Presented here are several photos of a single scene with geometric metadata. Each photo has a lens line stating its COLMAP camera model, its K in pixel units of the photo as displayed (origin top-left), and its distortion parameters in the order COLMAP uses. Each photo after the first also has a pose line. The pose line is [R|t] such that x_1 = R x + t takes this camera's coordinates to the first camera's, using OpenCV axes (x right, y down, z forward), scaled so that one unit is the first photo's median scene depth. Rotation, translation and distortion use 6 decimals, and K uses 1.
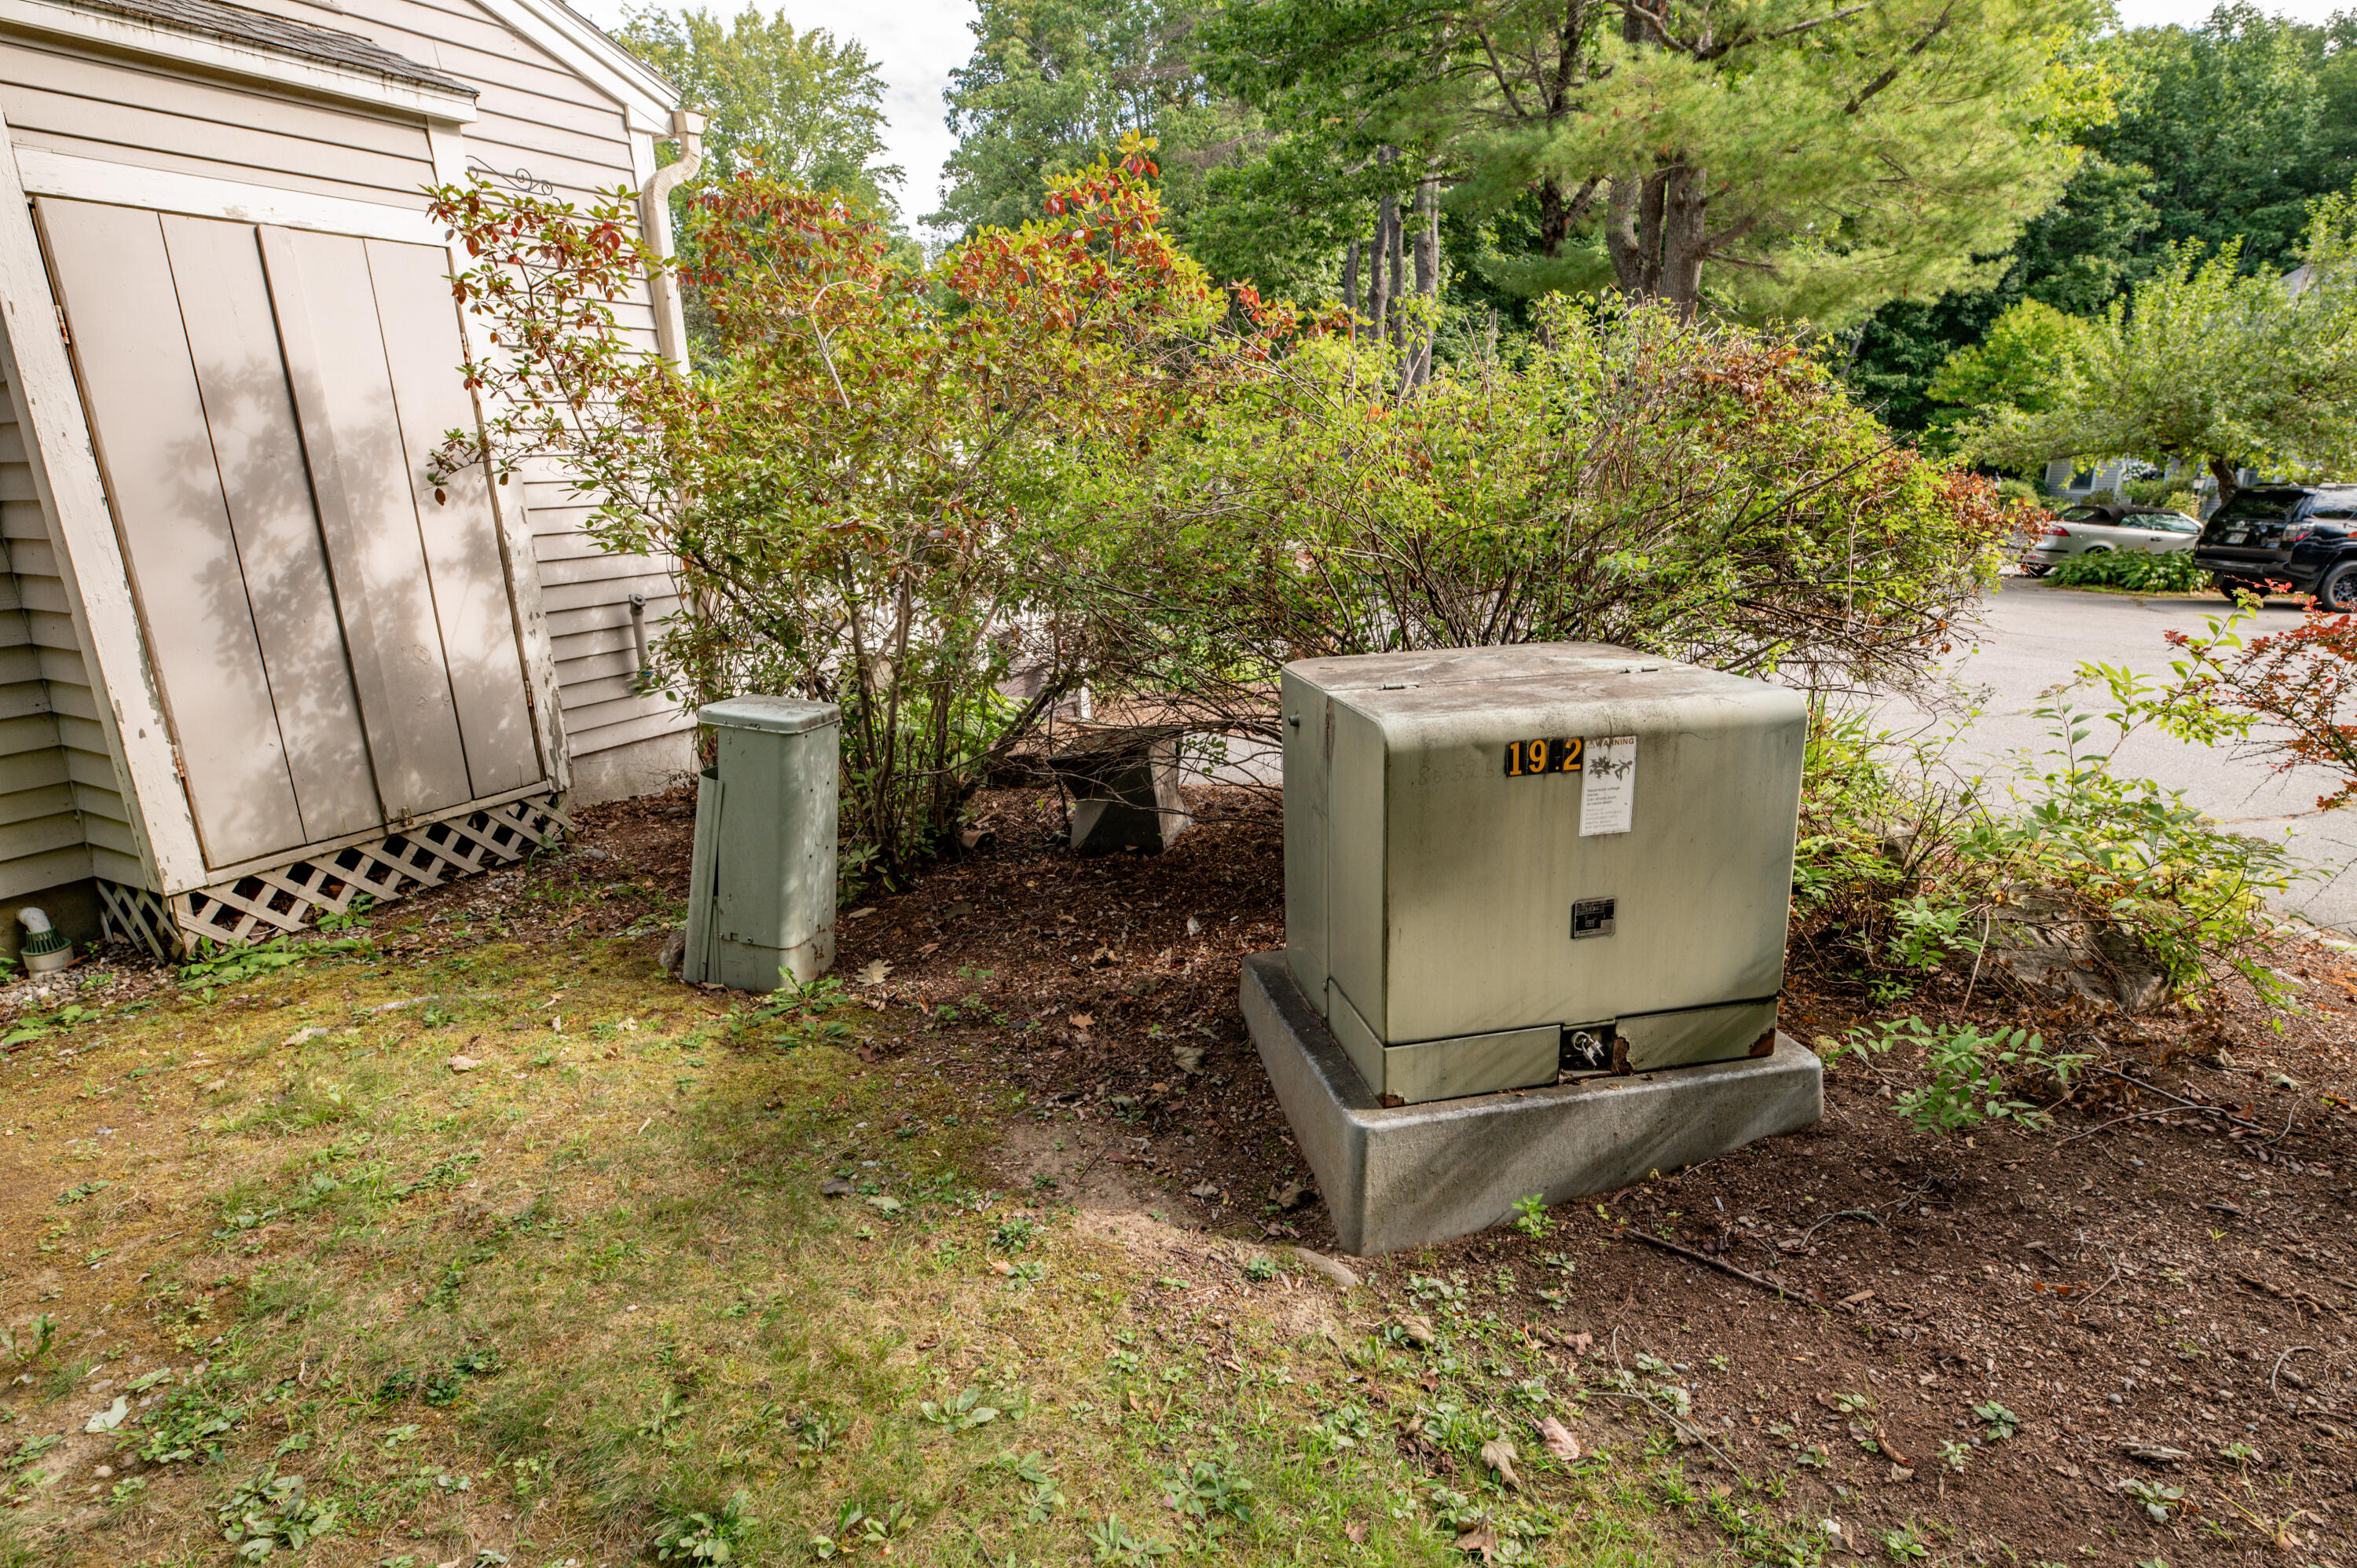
lens RADIAL K [[1201.1, 0, 1176.2], [0, 1201.1, 792.9], [0, 0, 1]] dist [0.005193, -0.001872]
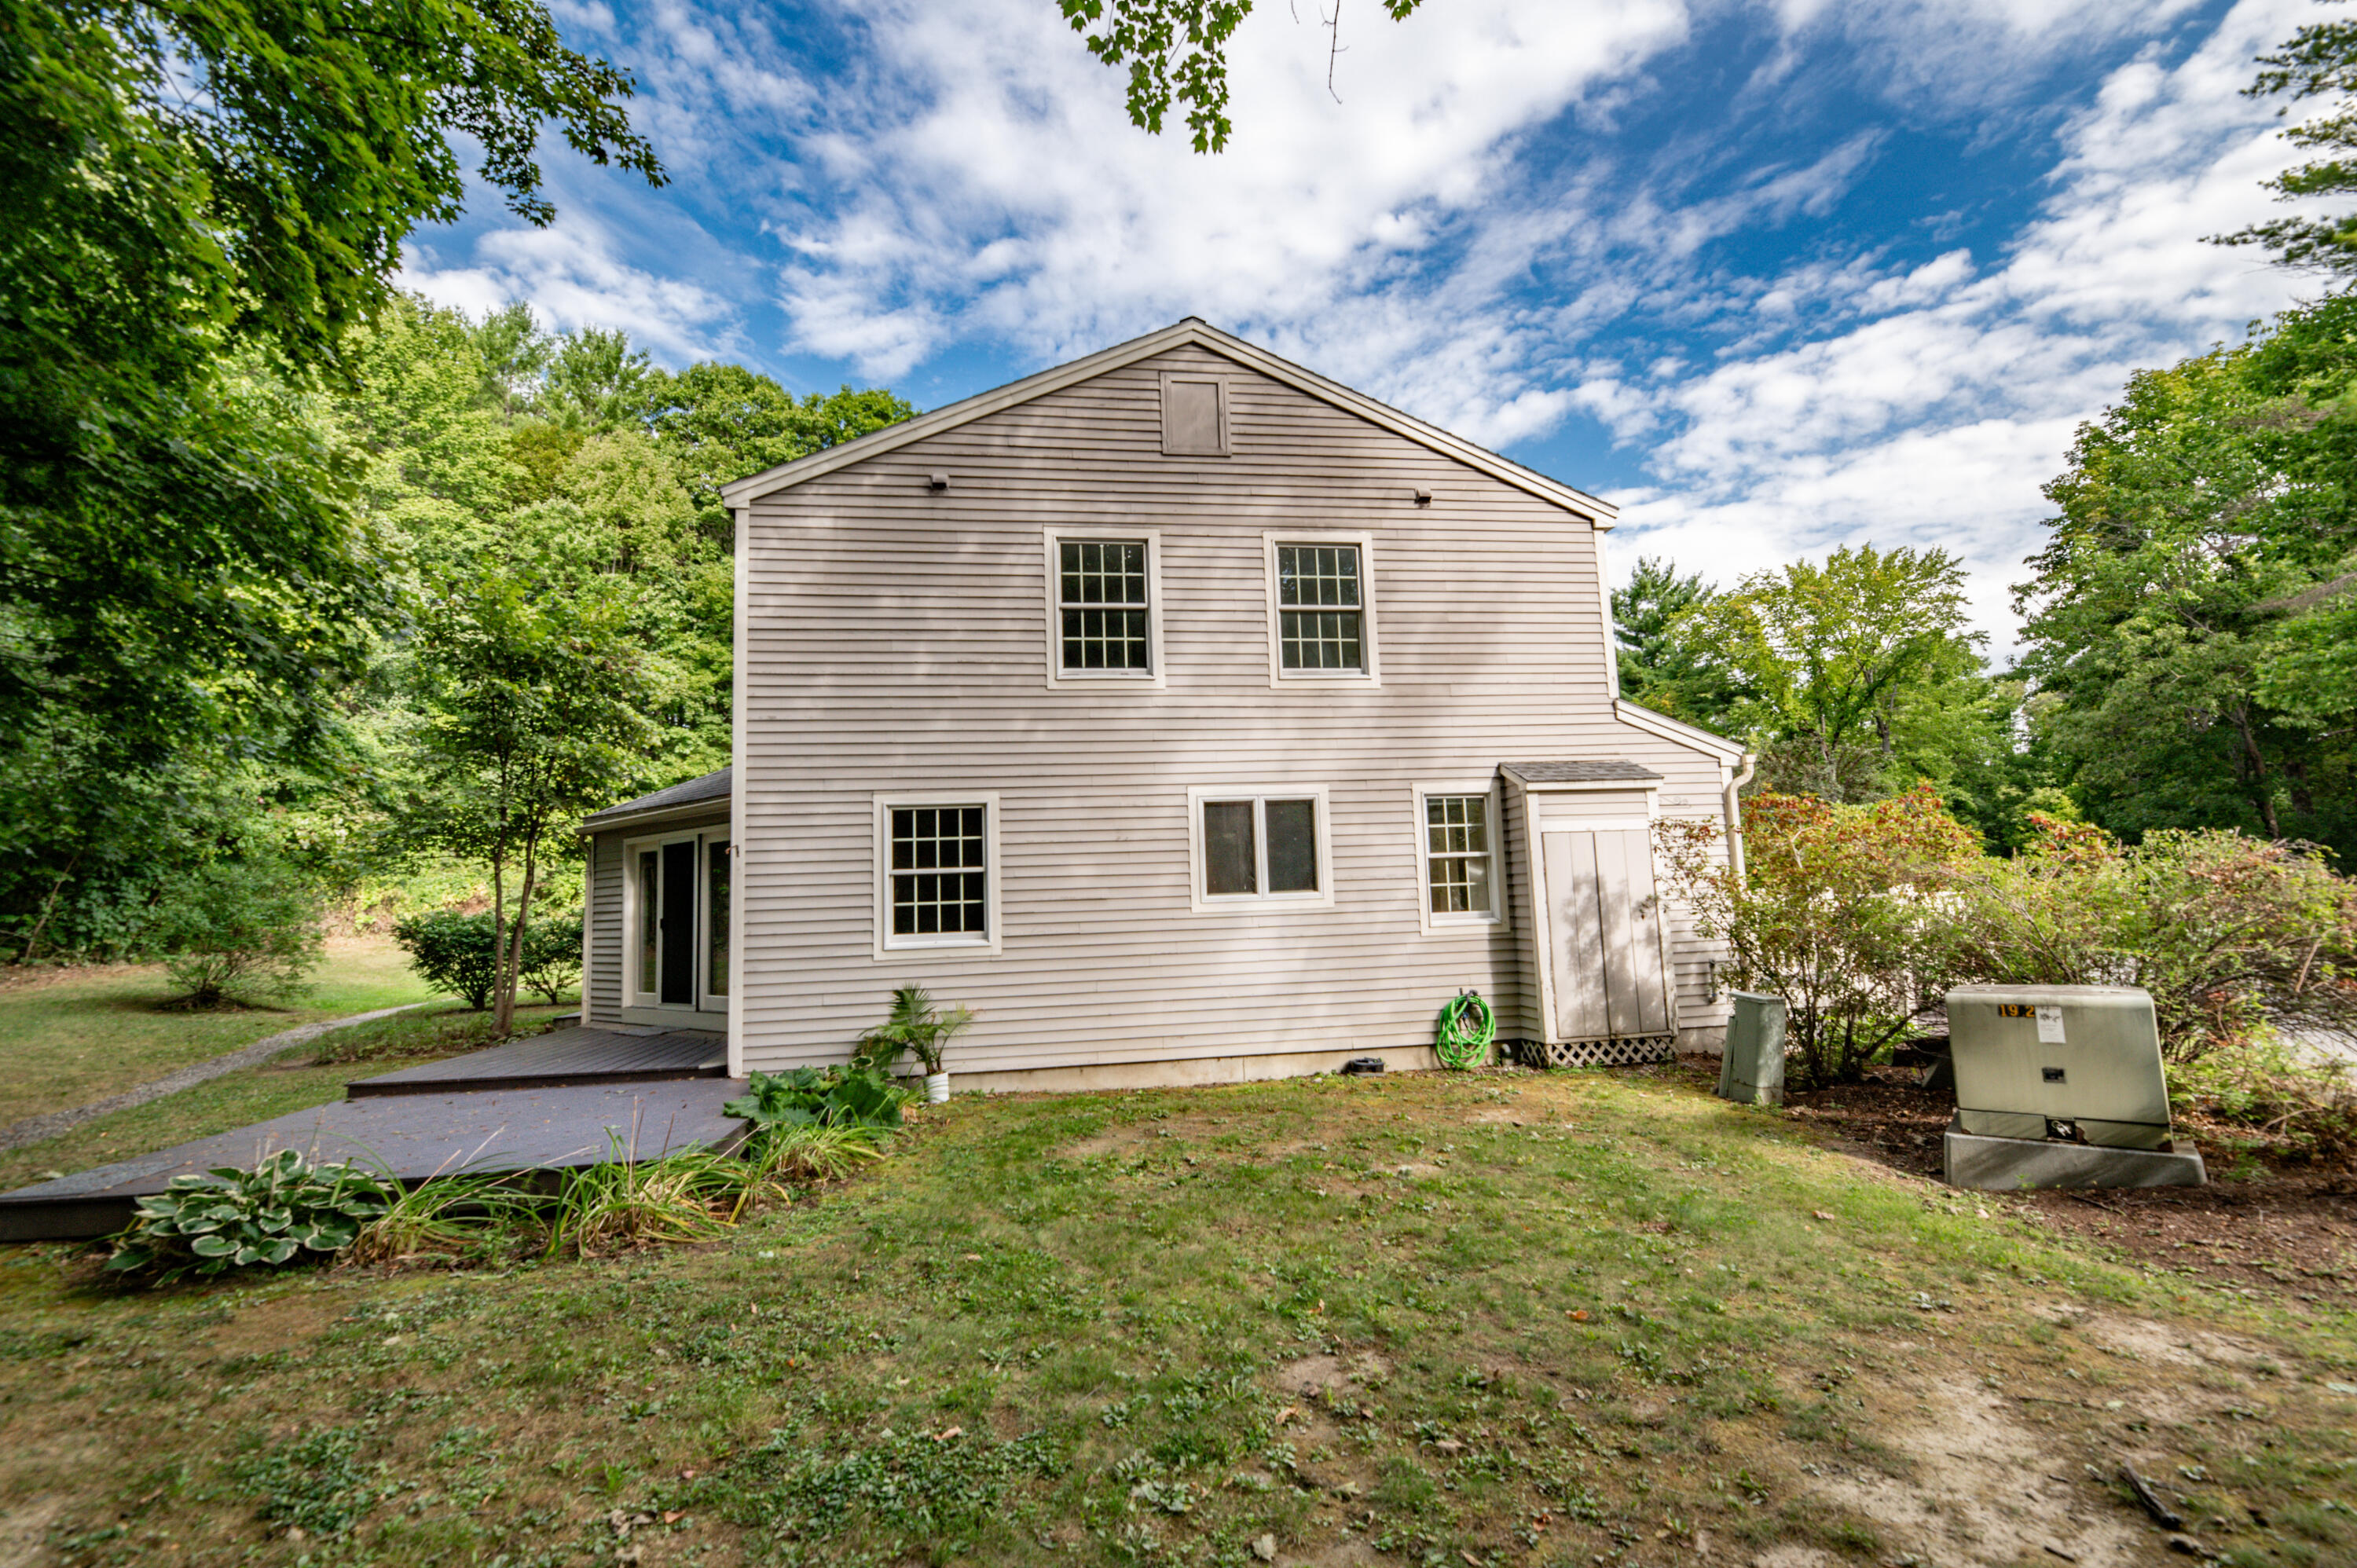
lens RADIAL K [[1023.4, 0, 1180.9], [0, 1023.4, 783.1], [0, 0, 1]] dist [0.001359, -0.002254]
pose [[0.618621, -0.088488, -0.780690, 0.523861], [-0.194142, 0.945609, -0.261020, 0.247003], [0.761325, 0.313038, 0.567795, -1.078605]]
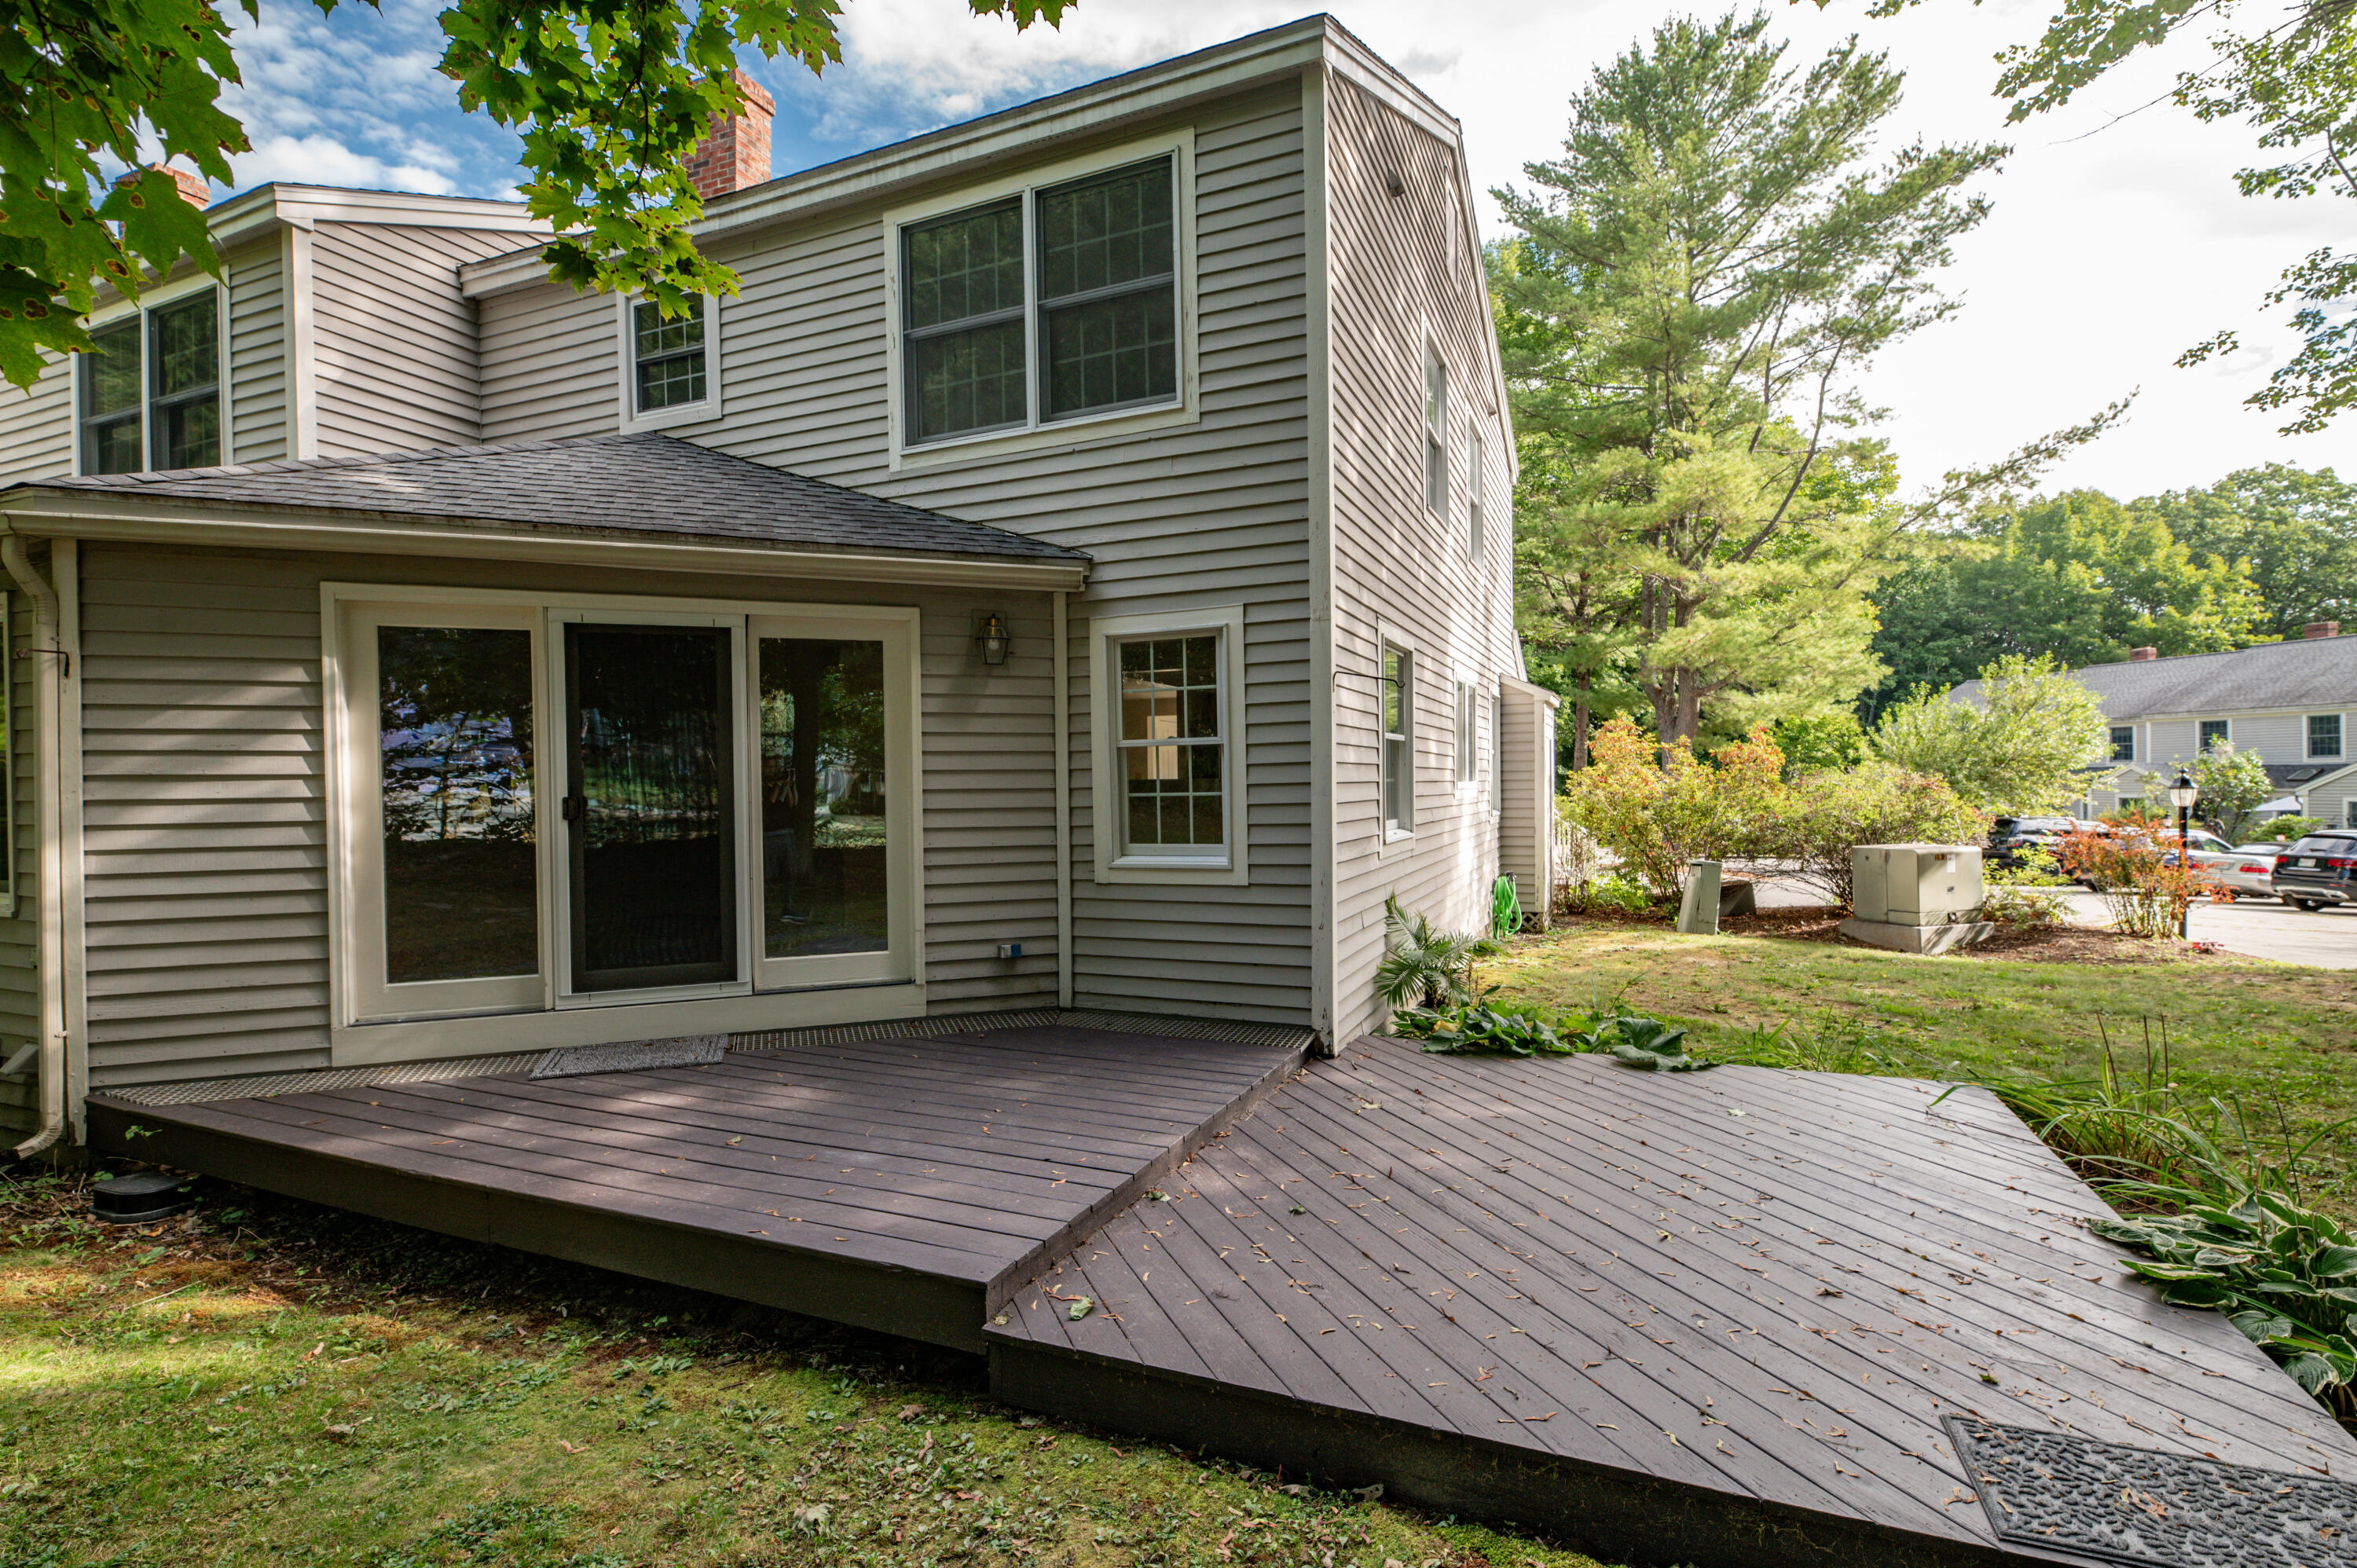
lens RADIAL K [[1091.9, 0, 1180.2], [0, 1091.9, 793.6], [0, 0, 1]] dist [-0.002603, 0.000444]
pose [[0.994618, 0.012195, 0.102887, -1.781373], [0.015408, 0.964596, -0.263280, 0.462390], [-0.102455, 0.263448, 0.959217, -1.689782]]
